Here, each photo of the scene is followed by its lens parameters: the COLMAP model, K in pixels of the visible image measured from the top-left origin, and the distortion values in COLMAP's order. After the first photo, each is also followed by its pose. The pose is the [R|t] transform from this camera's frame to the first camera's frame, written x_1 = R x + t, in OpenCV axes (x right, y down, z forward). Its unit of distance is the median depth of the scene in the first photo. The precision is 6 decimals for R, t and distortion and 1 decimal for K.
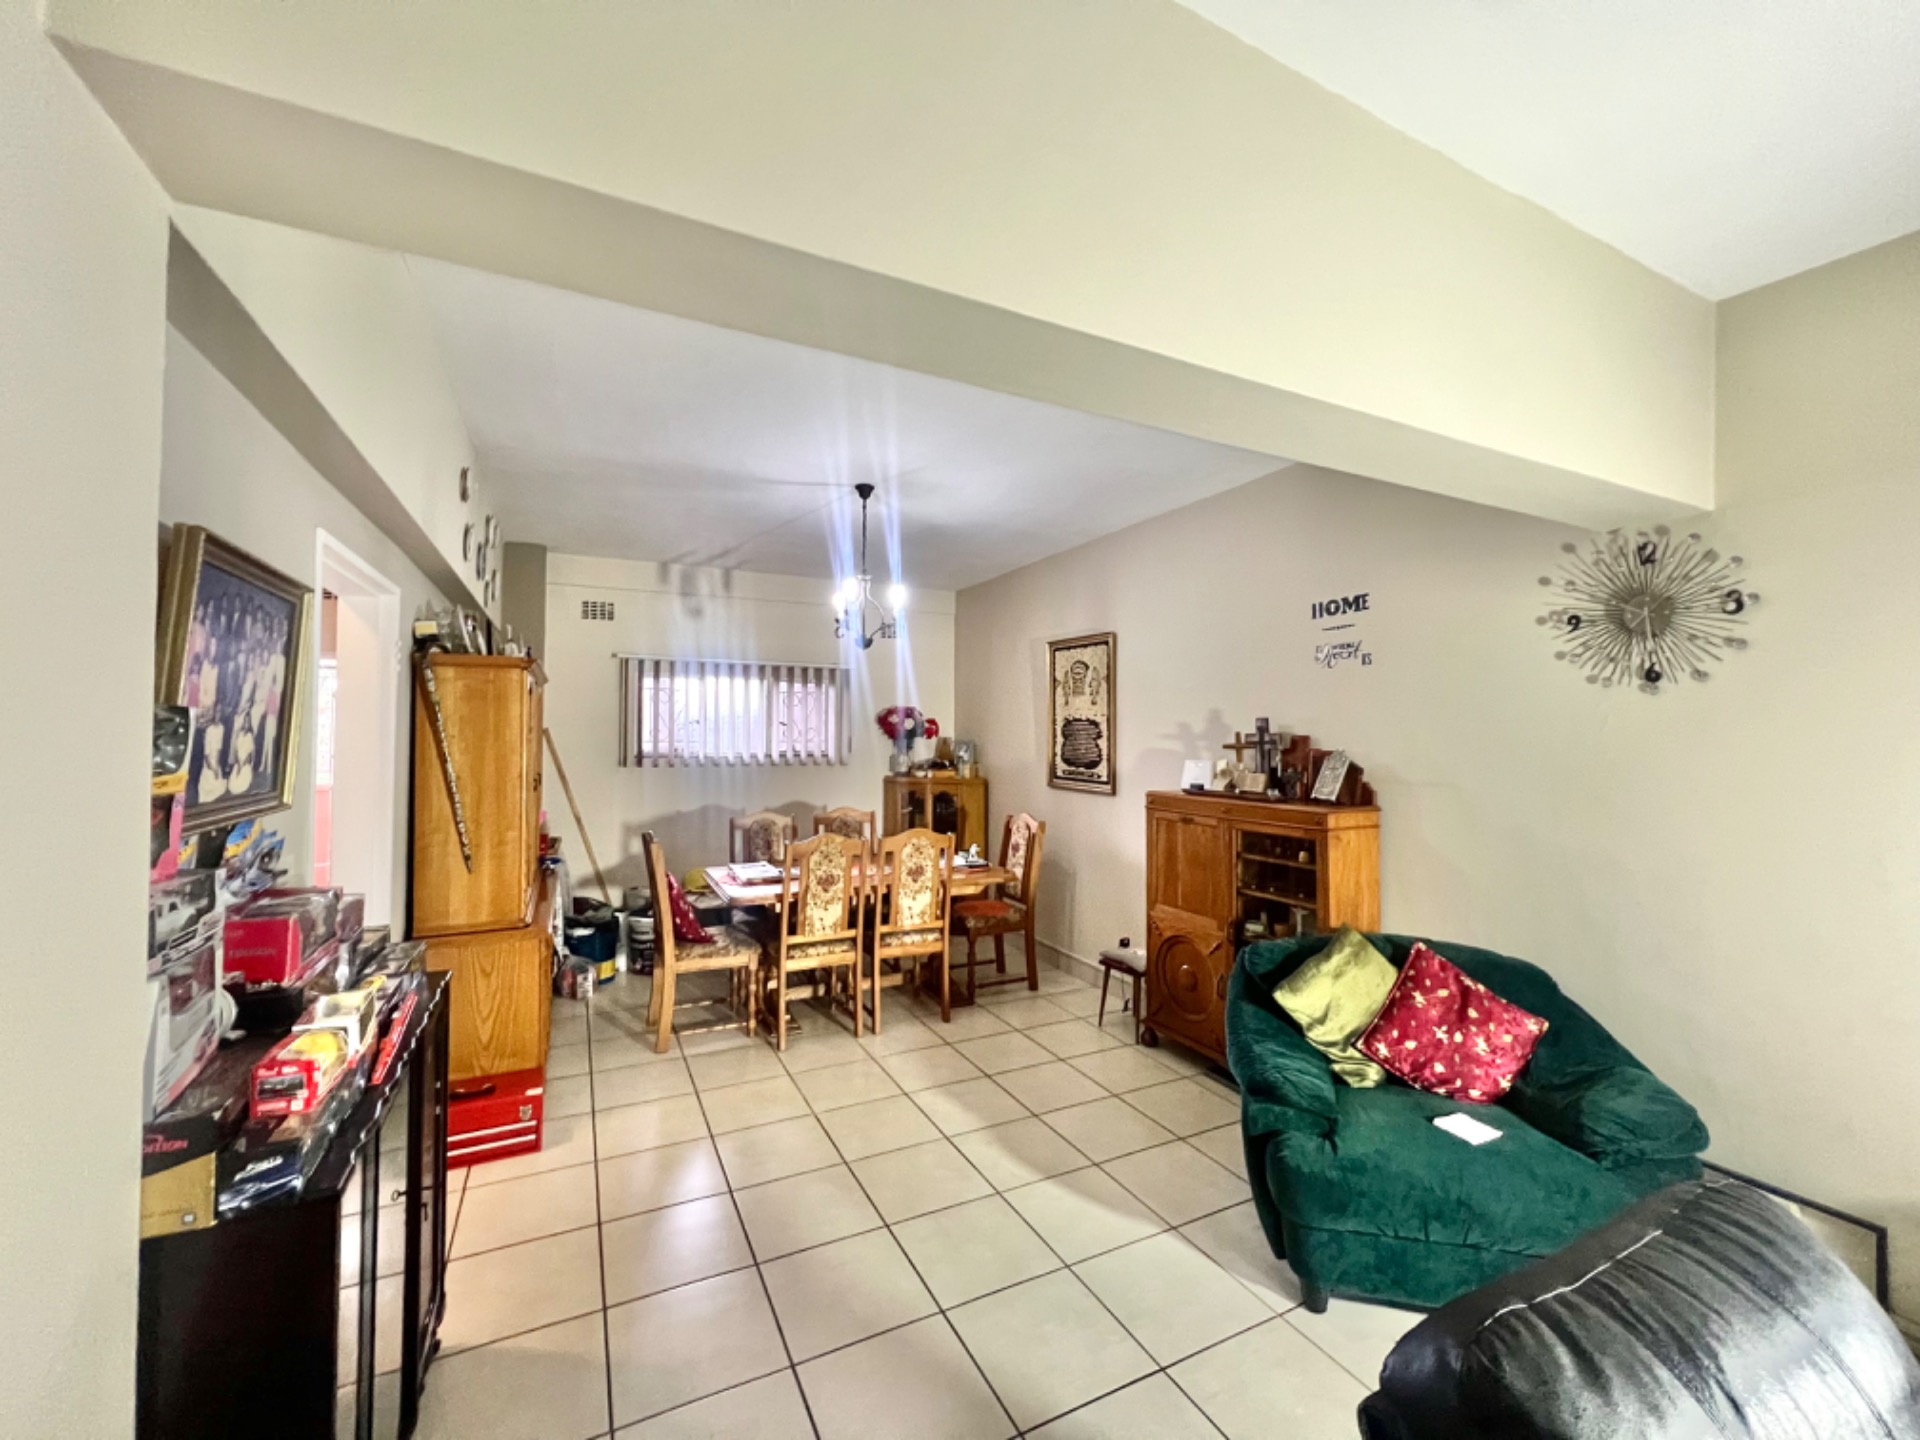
lens RADIAL K [[770.9, 0, 956.7], [0, 770.9, 716.9], [0, 0, 1]] dist [-0.004207, 0.001571]
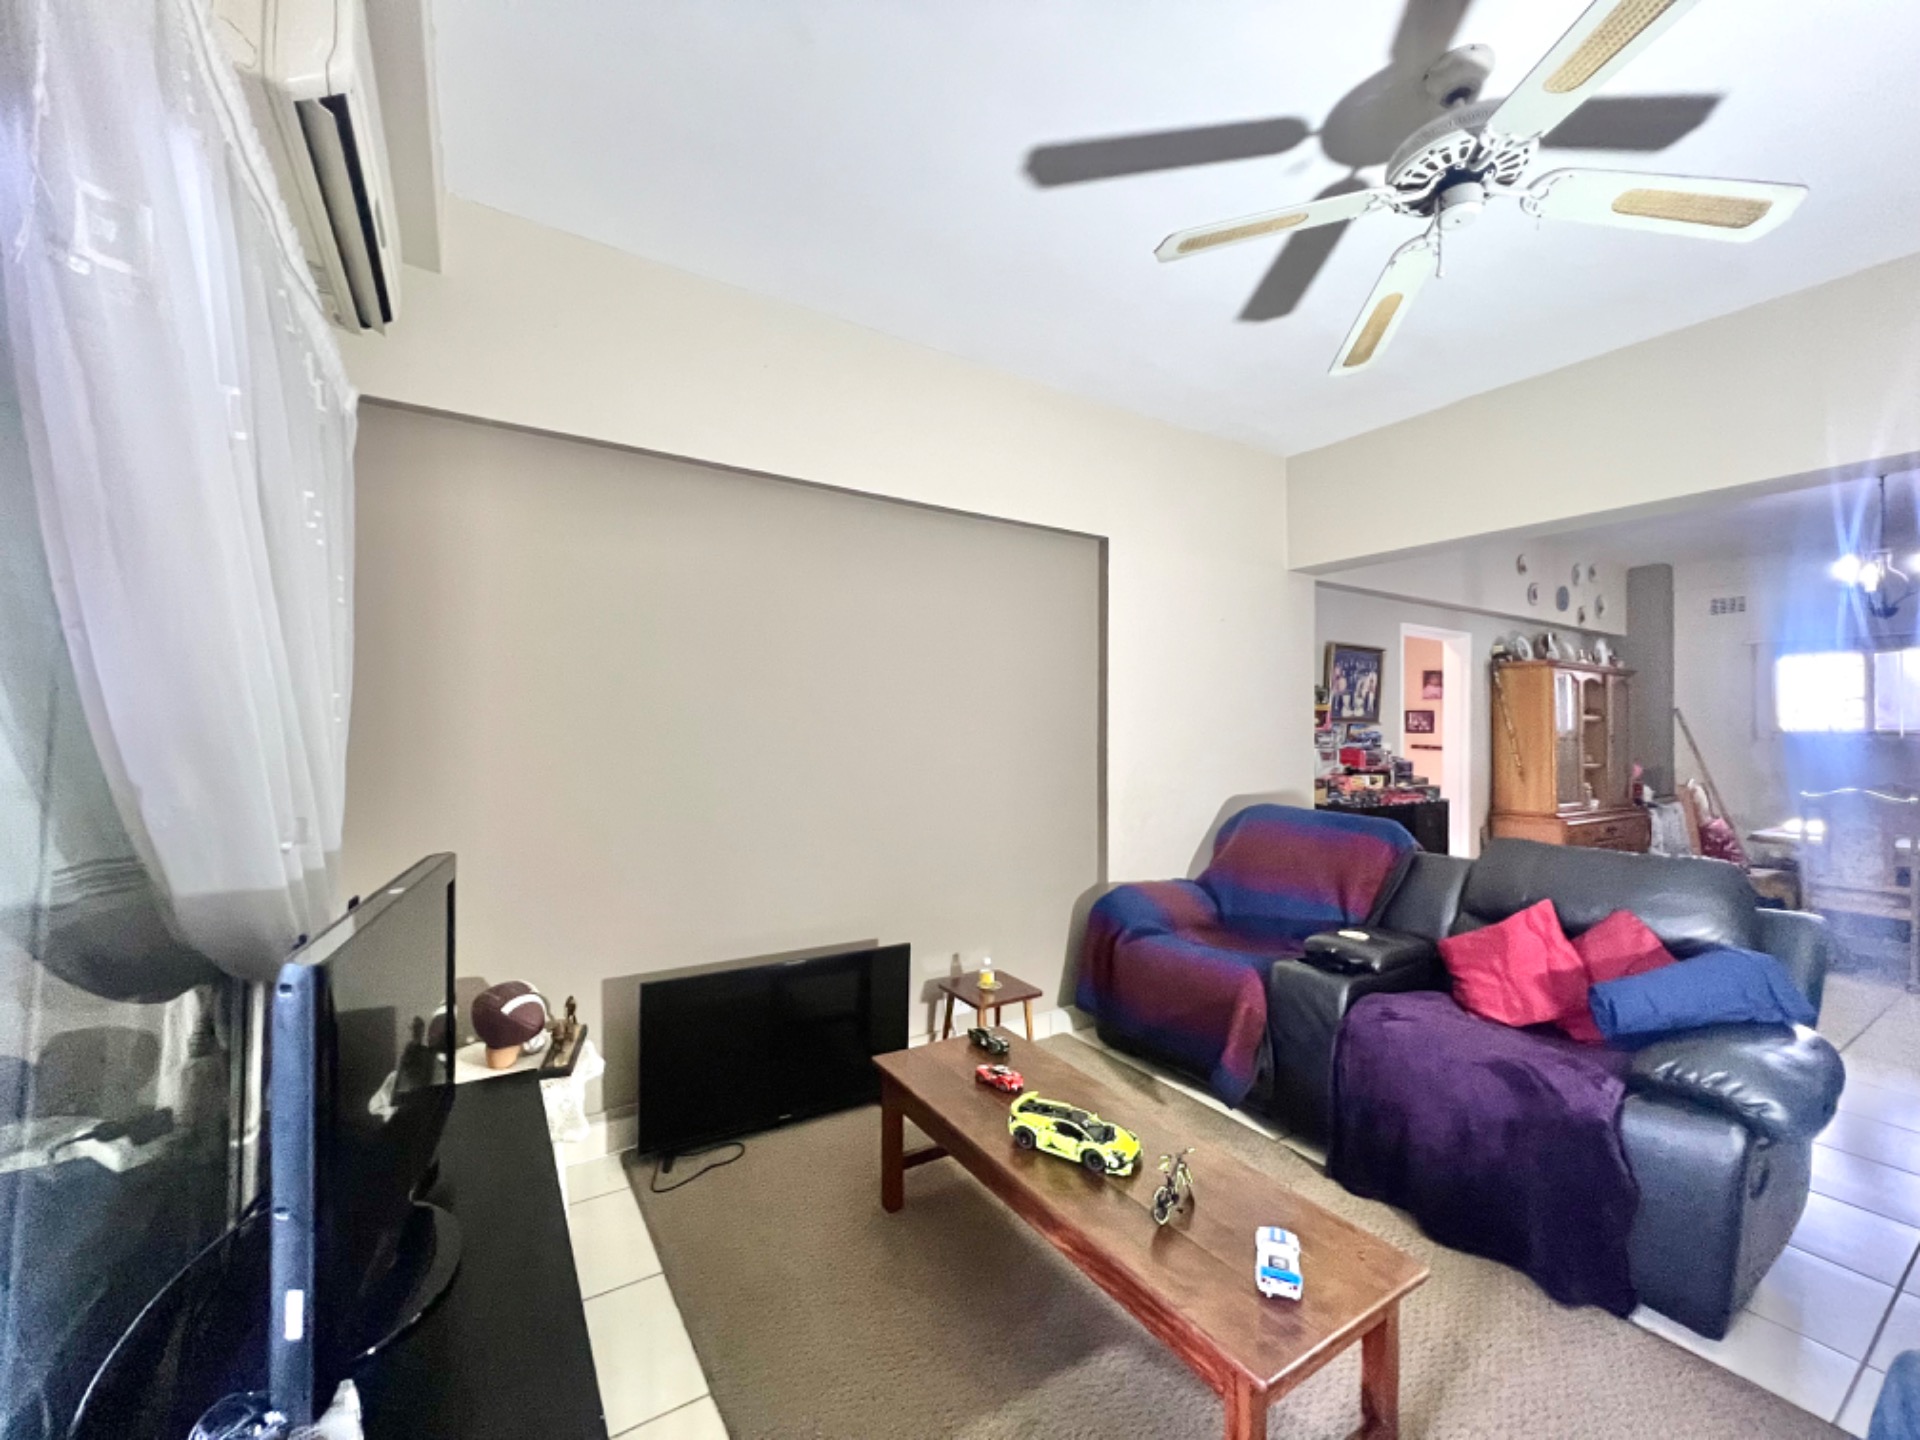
lens RADIAL K [[770.9, 0, 957.1], [0, 770.9, 715.2], [0, 0, 1]] dist [-0.004207, 0.001571]
pose [[0.101704, -0.021614, -0.994580, 0.975459], [0.011825, 0.999720, -0.020517, 0.063787], [0.994744, -0.009674, 0.101931, -0.471072]]
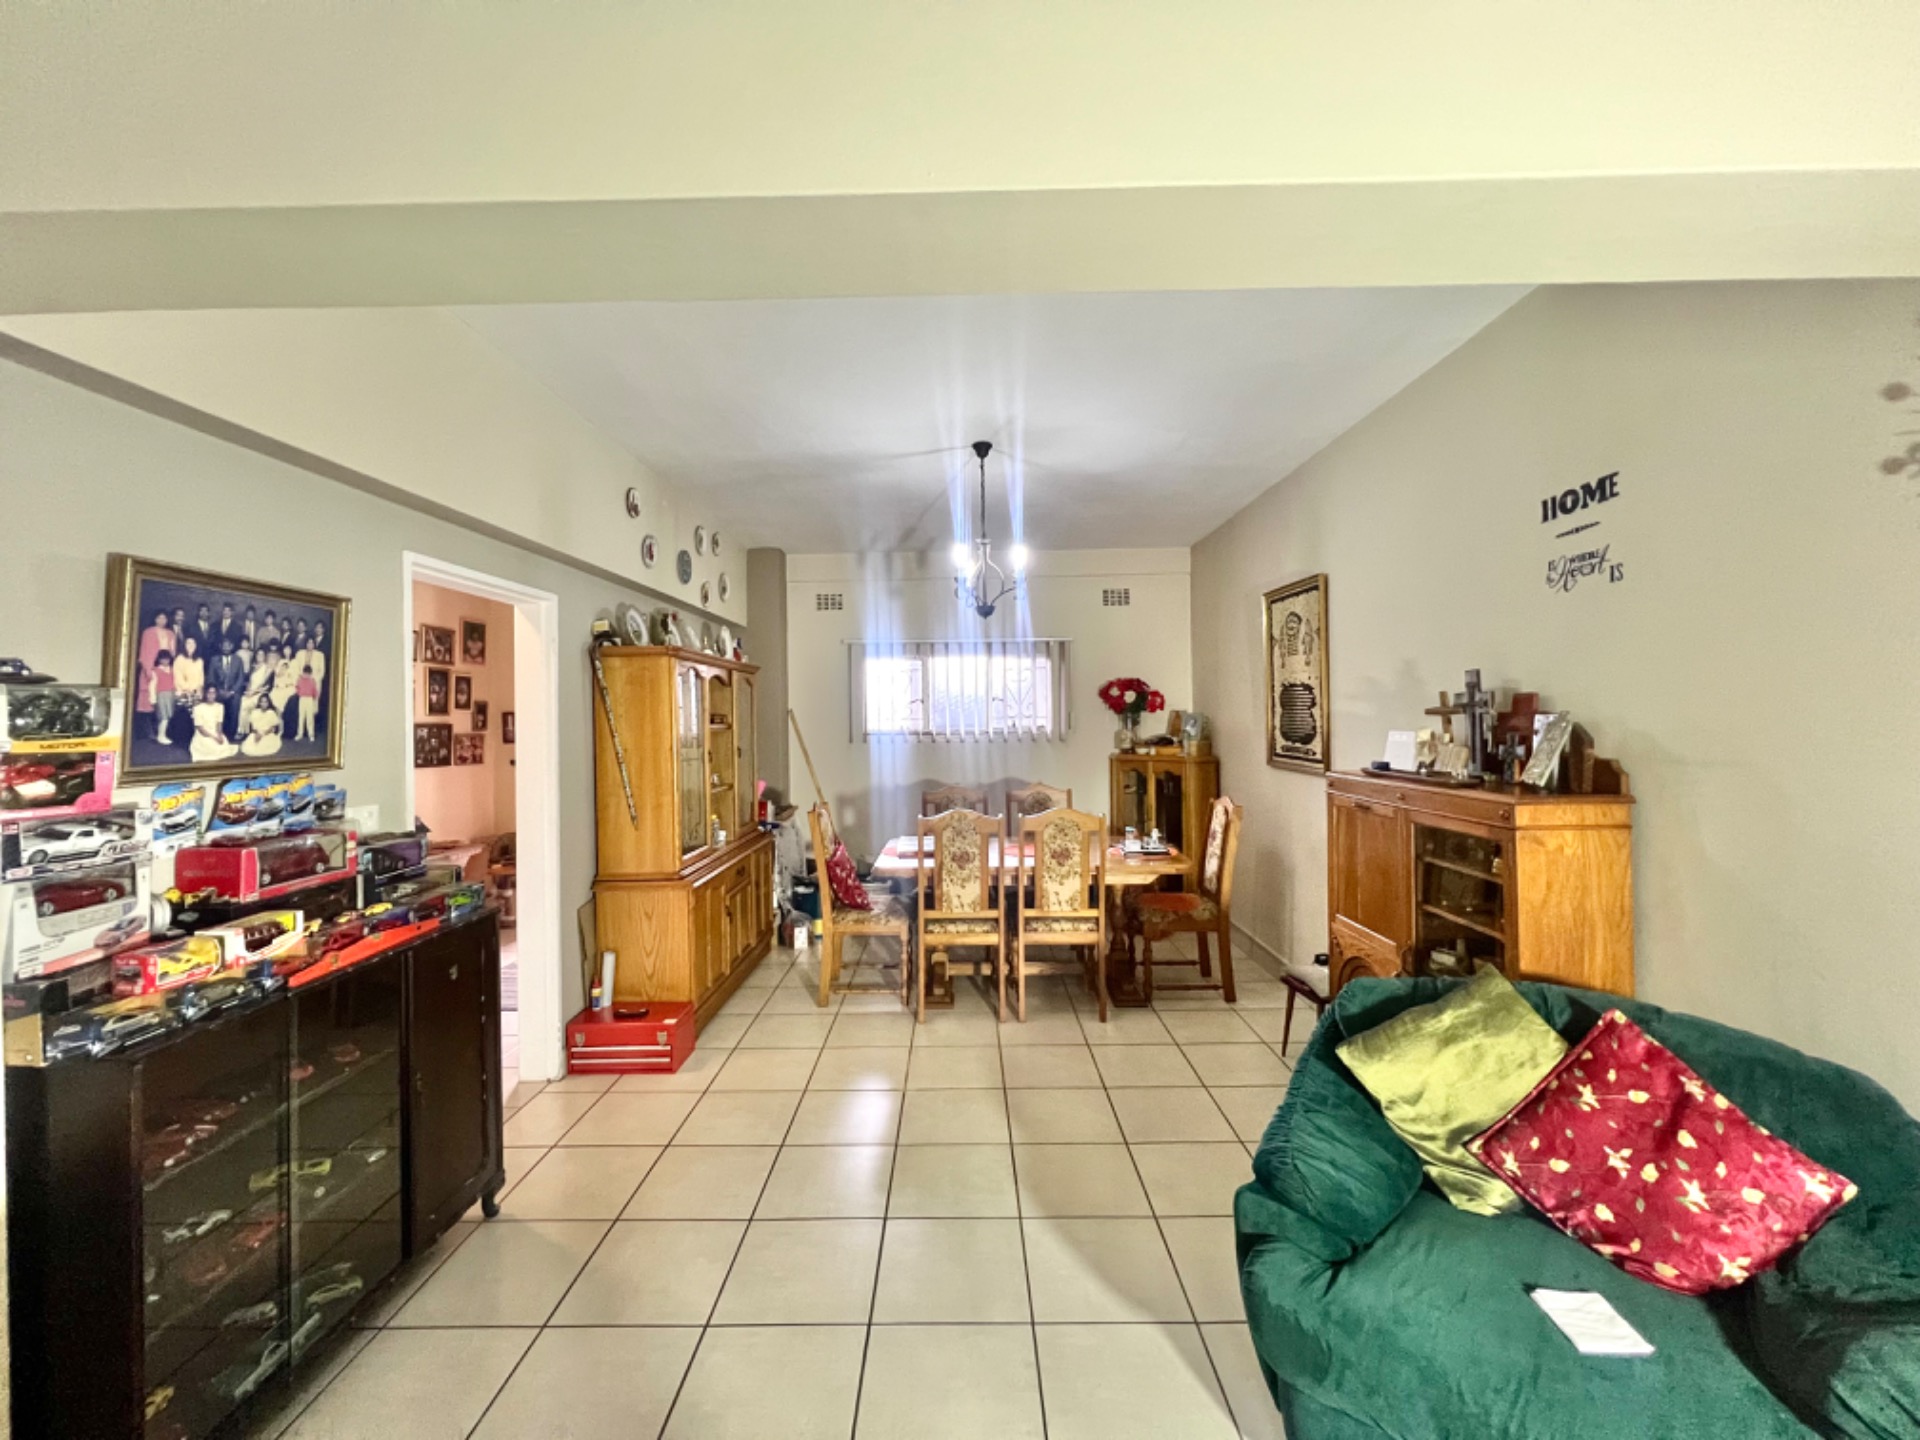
lens RADIAL K [[770.9, 0, 953.8], [0, 770.9, 715.2], [0, 0, 1]] dist [-0.004207, 0.001571]
pose [[0.891287, -0.018982, -0.453042, 0.330108], [0.029682, 0.999423, 0.016521, 0.019298], [0.452467, -0.028173, 0.891336, 0.159812]]
